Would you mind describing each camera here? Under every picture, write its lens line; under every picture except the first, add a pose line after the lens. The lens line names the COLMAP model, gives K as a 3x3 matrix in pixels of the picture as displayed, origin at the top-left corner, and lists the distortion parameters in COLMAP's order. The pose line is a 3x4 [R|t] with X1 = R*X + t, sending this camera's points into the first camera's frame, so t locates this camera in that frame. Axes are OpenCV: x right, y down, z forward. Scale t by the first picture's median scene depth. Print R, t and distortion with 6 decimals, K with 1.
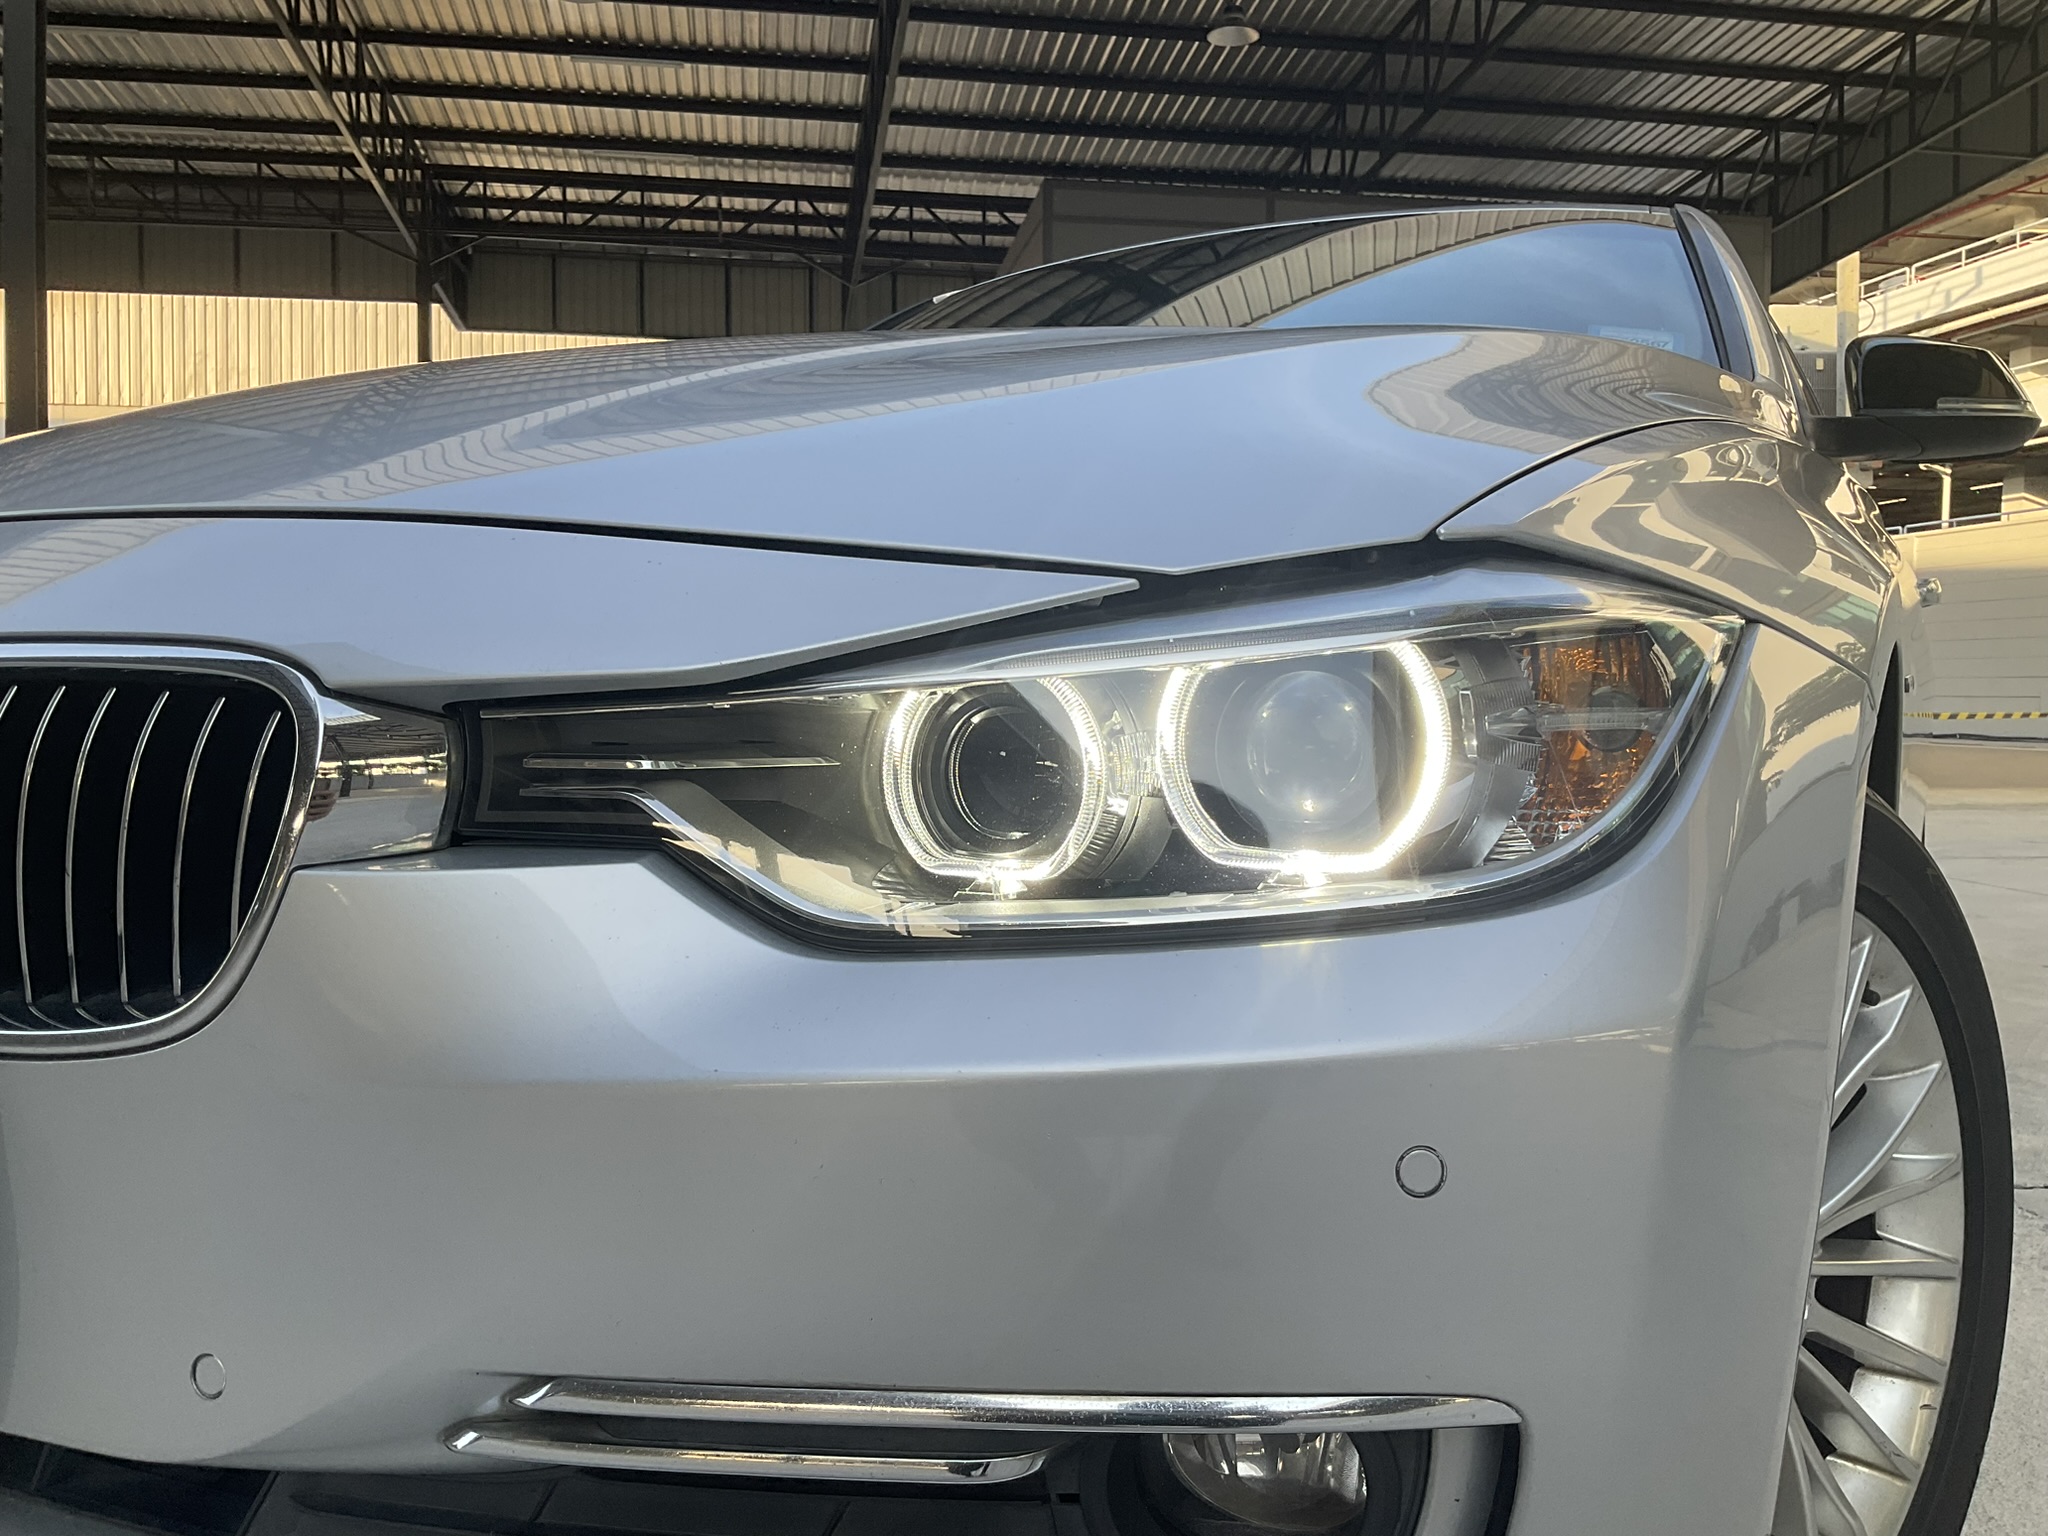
lens RADIAL K [[1689.6, 0, 1018.1], [0, 1689.6, 763.3], [0, 0, 1]] dist [0.122793, -0.253336]
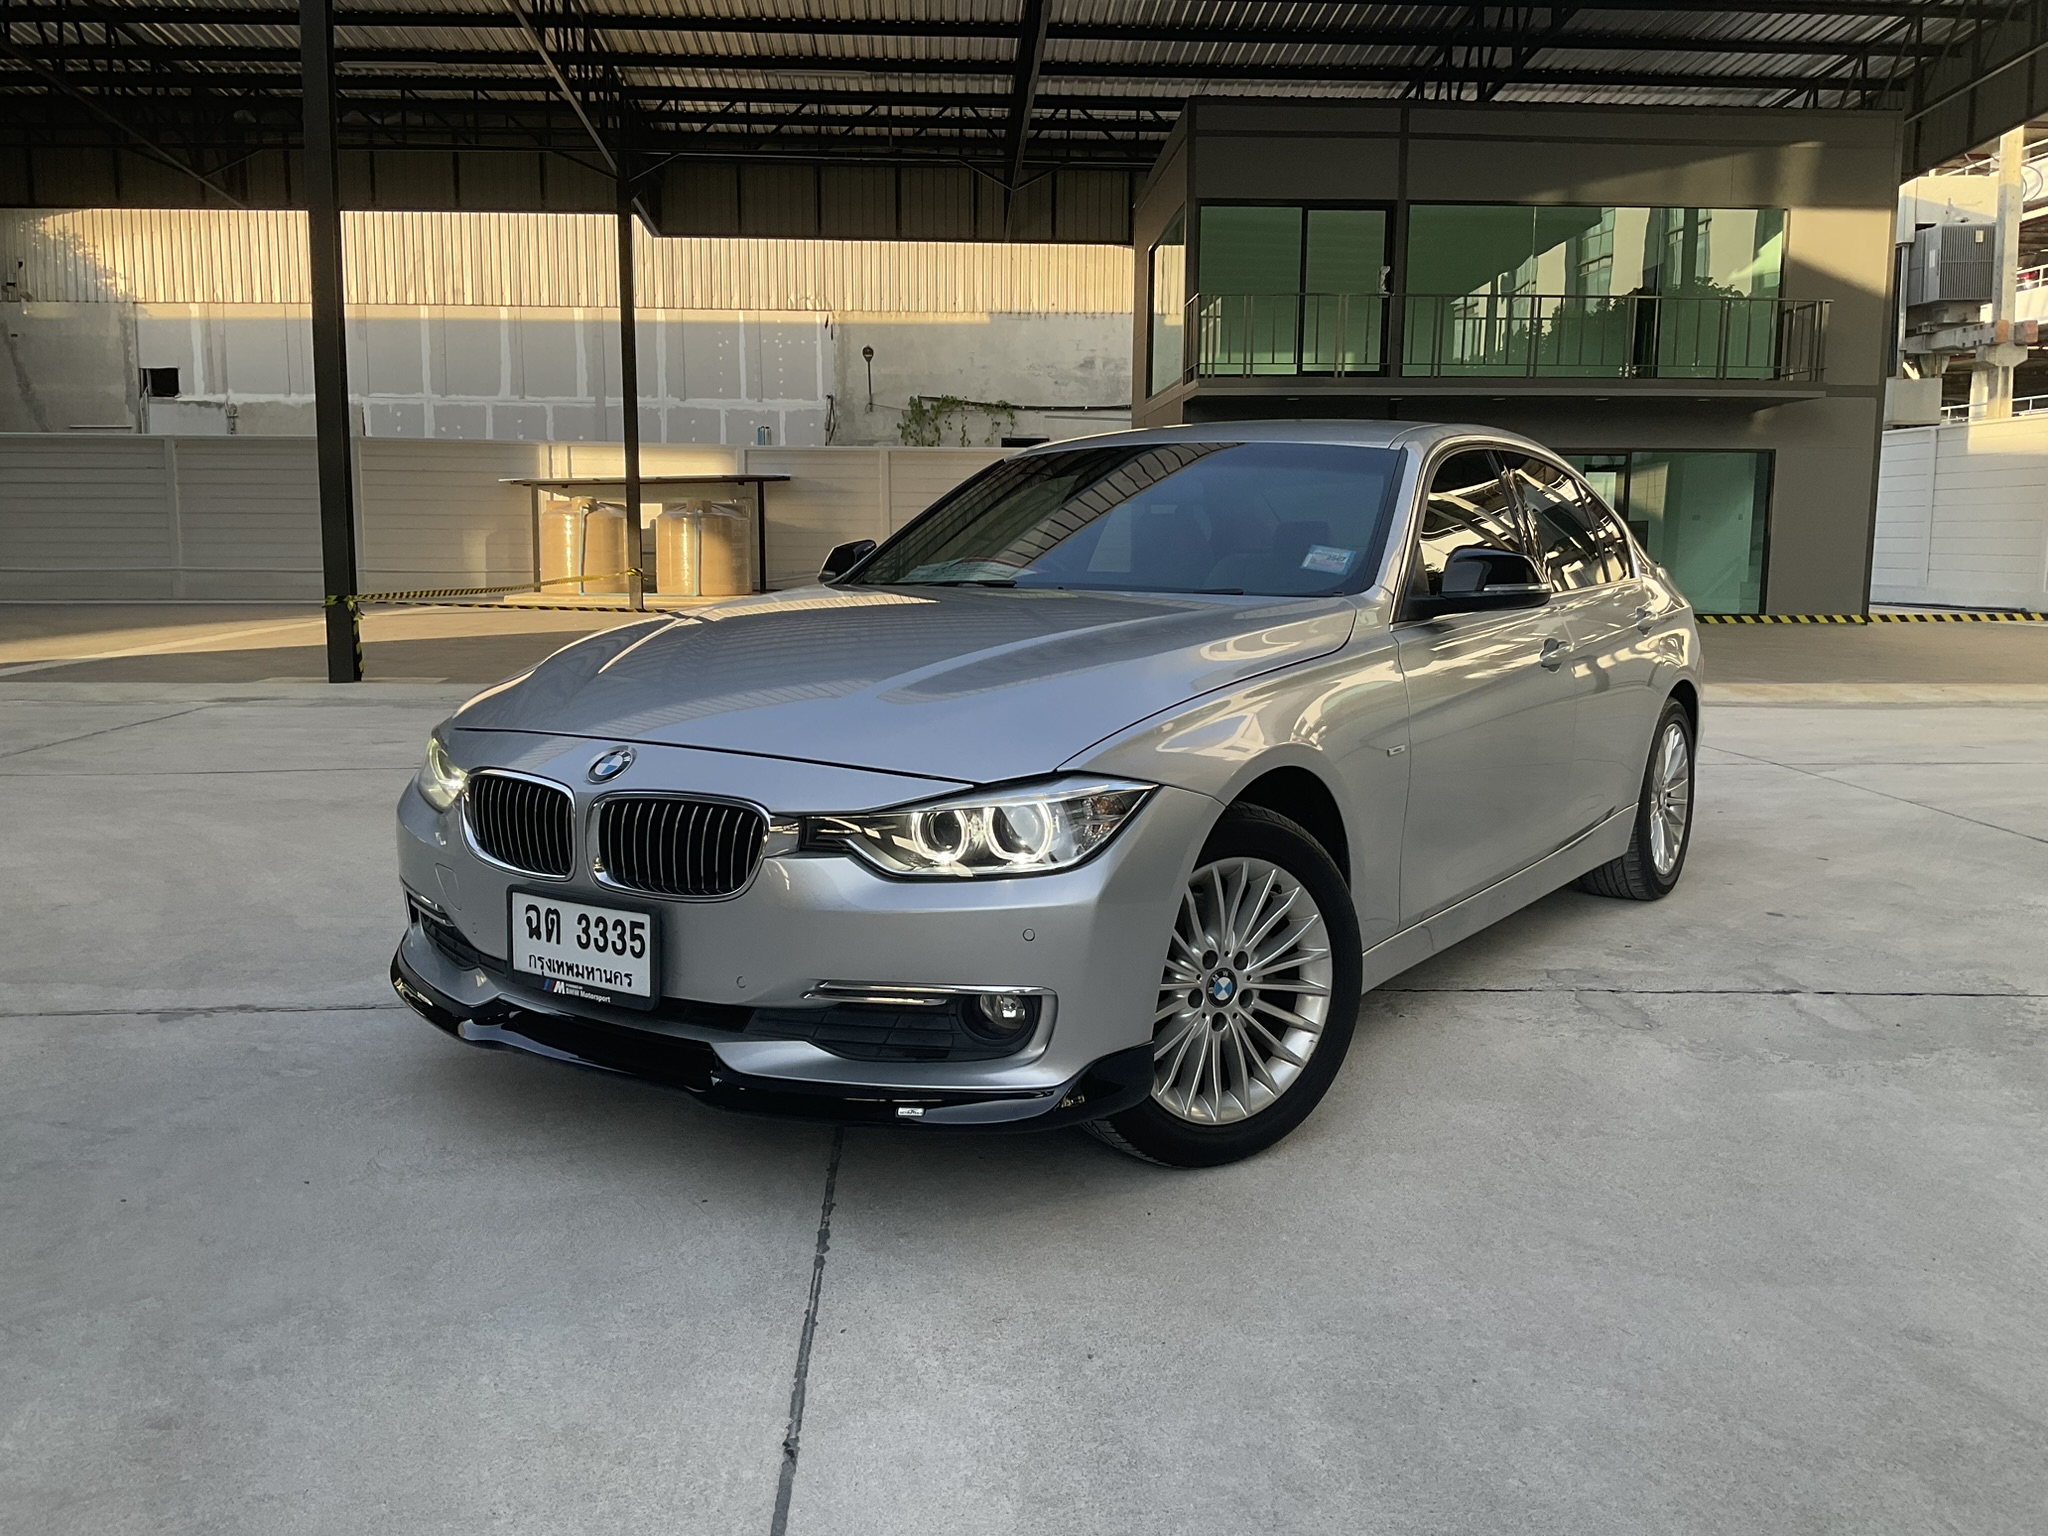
lens RADIAL K [[1712.5, 0, 1008.9], [0, 1712.5, 766.9], [0, 0, 1]] dist [0.102289, -0.203673]
pose [[0.994106, 0.009403, -0.108002, 0.020434], [0.000236, 0.996041, 0.088896, -0.017763], [0.108410, -0.088397, 0.990168, -0.101432]]
